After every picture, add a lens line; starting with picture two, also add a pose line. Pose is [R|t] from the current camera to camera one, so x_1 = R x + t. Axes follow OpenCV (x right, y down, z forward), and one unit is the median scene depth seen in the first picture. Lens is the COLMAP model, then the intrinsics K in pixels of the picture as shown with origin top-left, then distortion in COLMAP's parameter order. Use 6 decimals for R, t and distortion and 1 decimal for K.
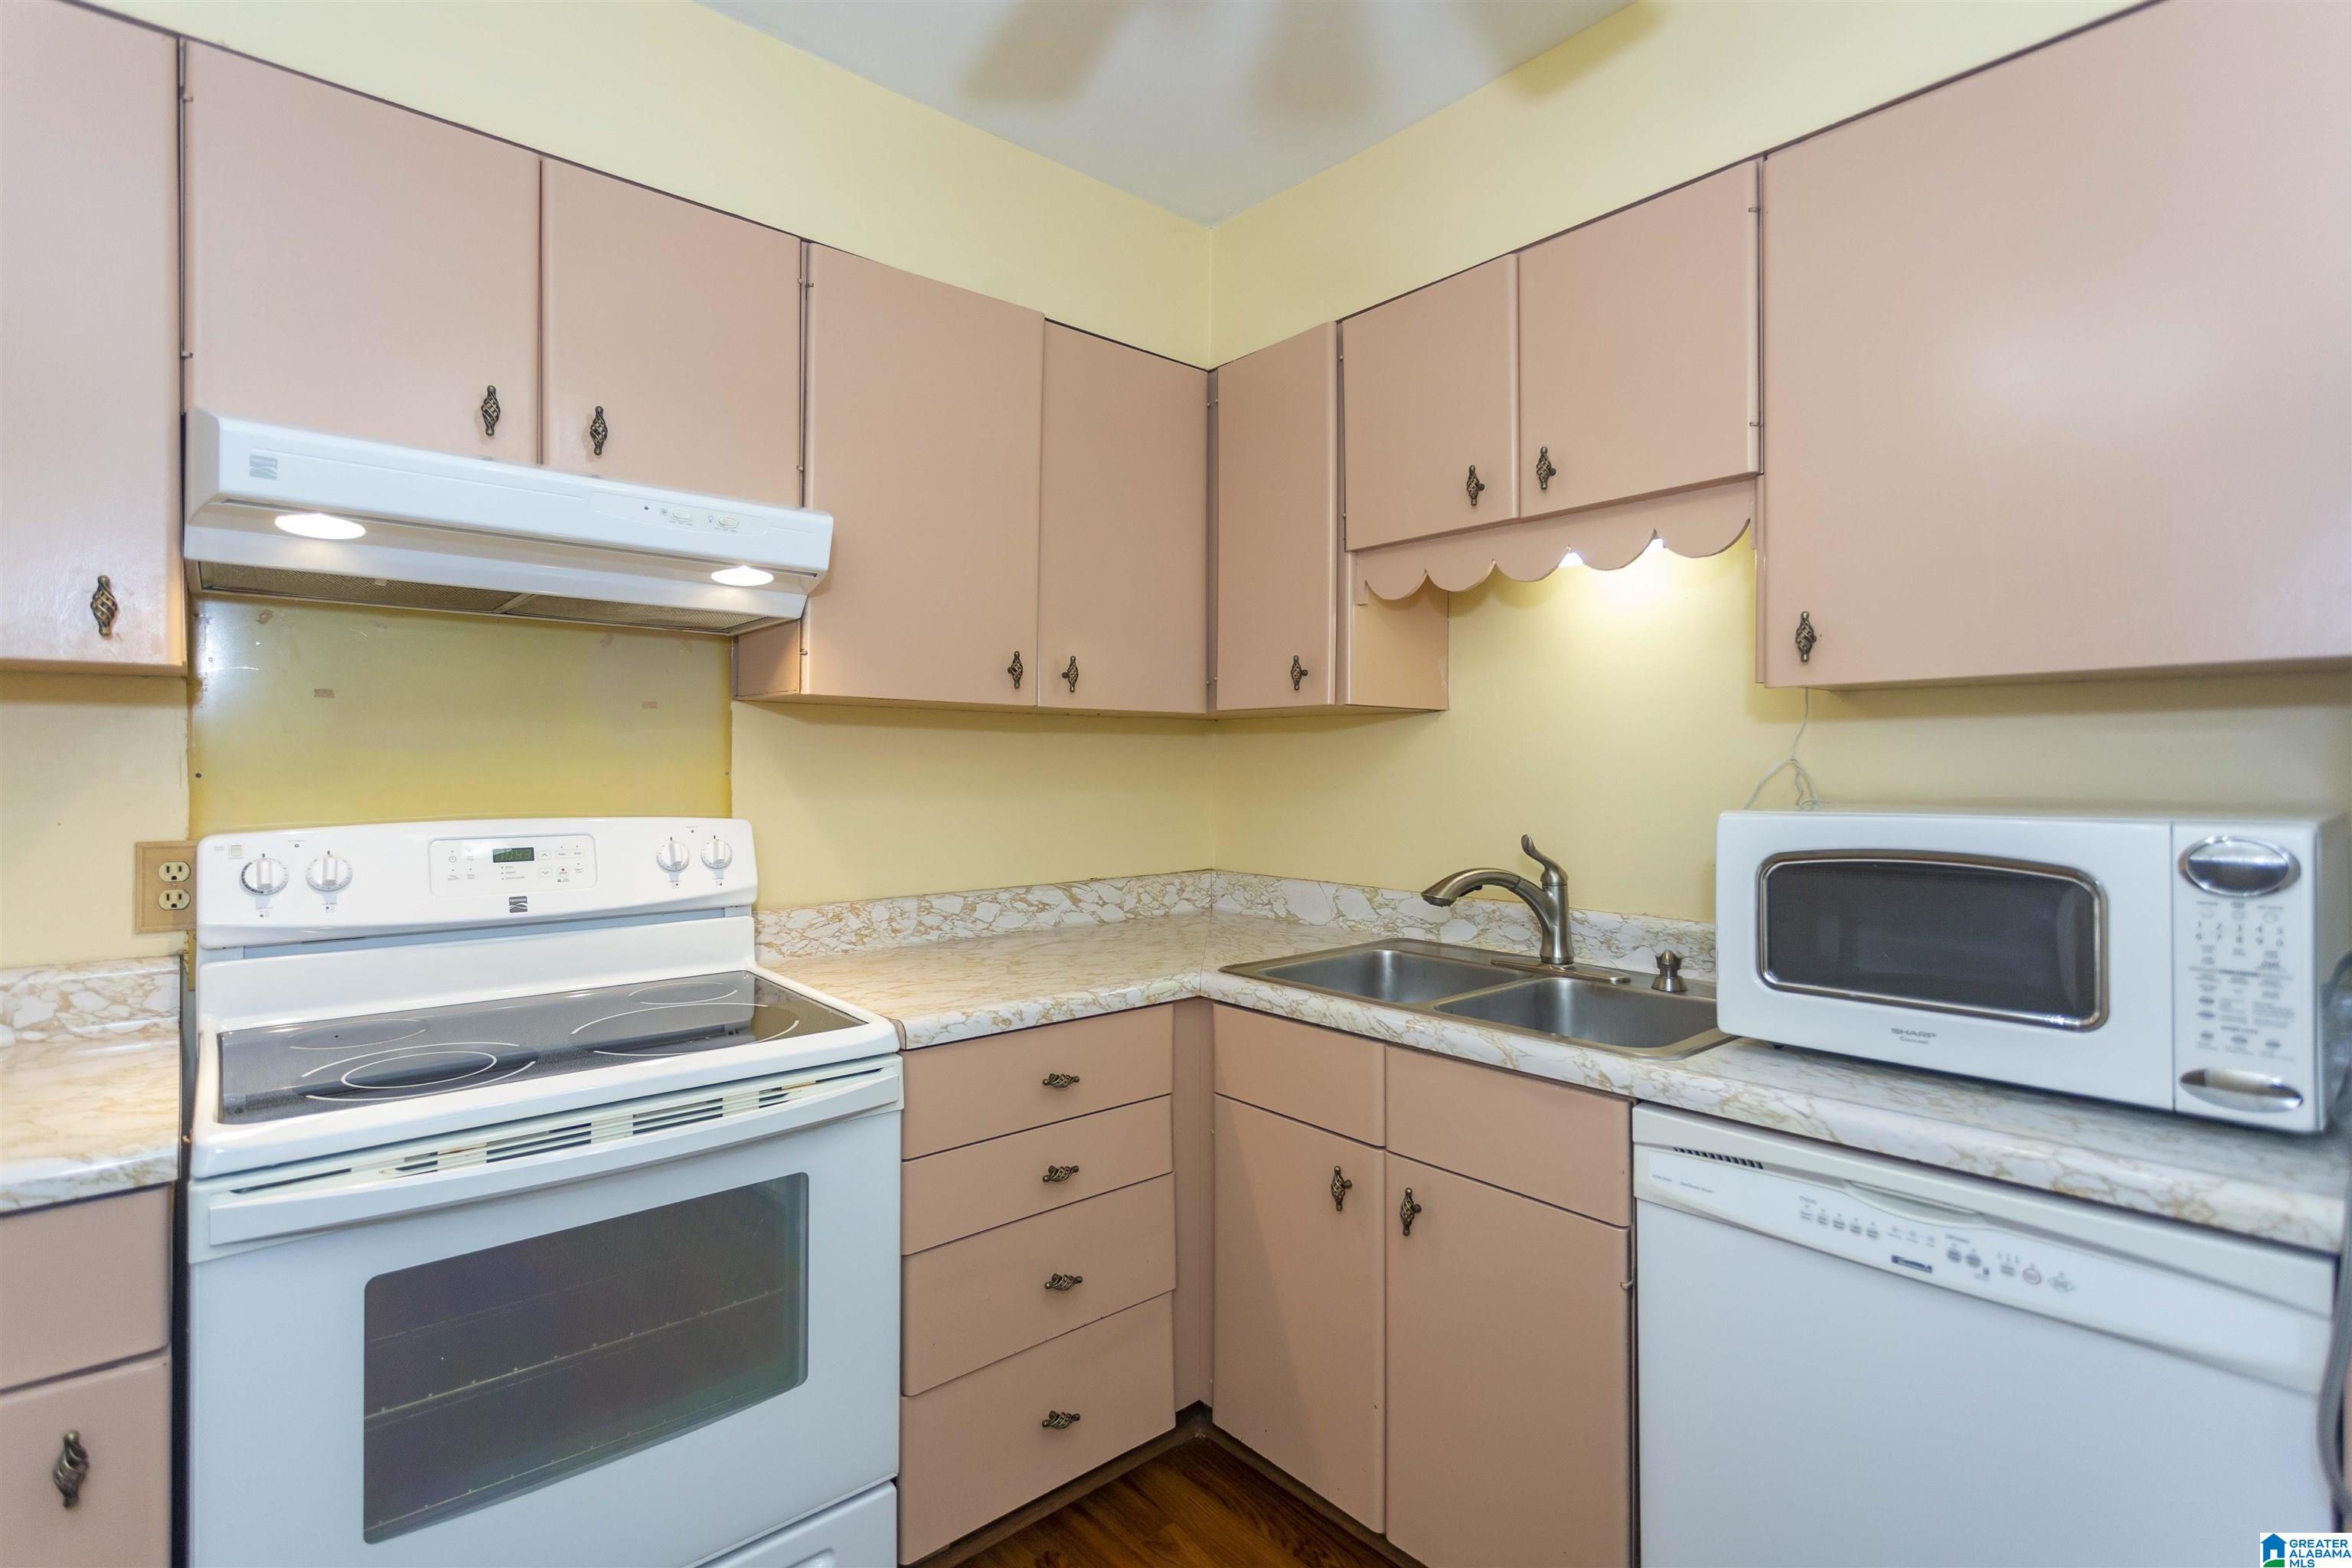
lens RADIAL K [[1107.6, 0, 1195.1], [0, 1107.6, 760.7], [0, 0, 1]] dist [0.004161, 0.000103]
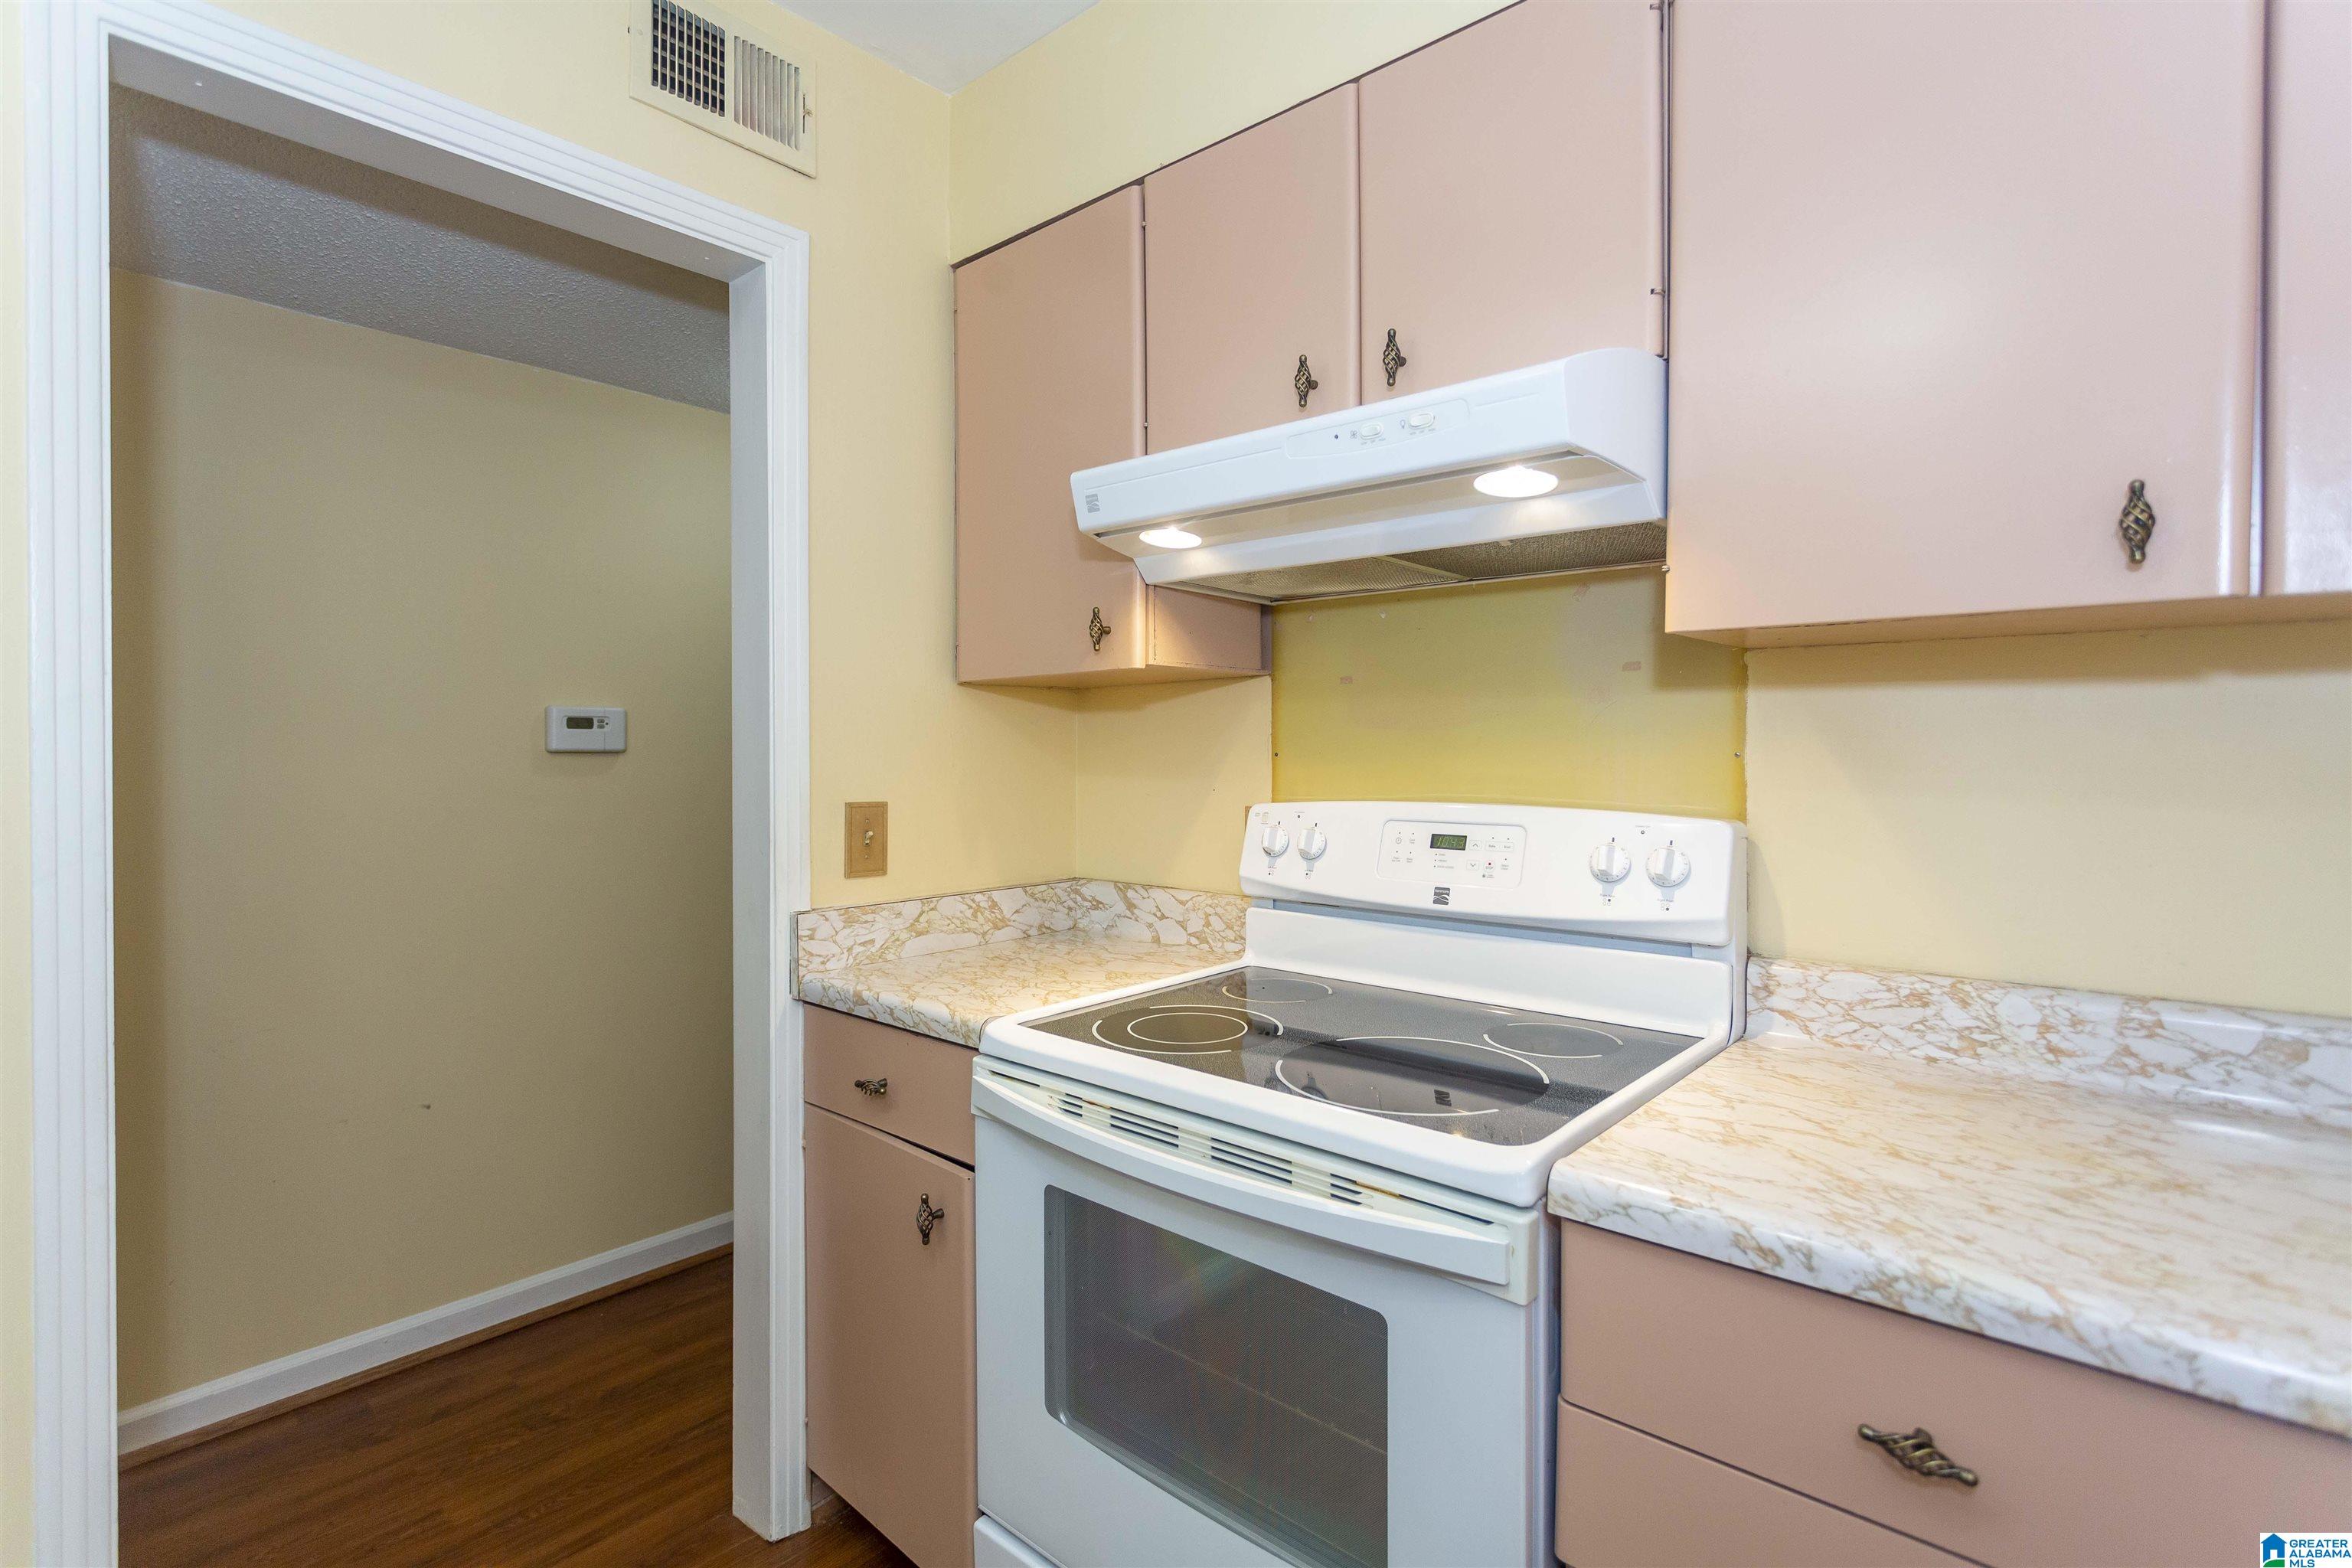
lens RADIAL K [[1107.6, 0, 1105.0], [0, 1107.6, 750.7], [0, 0, 1]] dist [0.004161, 0.000103]
pose [[0.108069, -0.004969, -0.994131, 0.249374], [0.003040, 0.999984, -0.004667, 0.011273], [0.994139, -0.002518, 0.108083, 0.566084]]
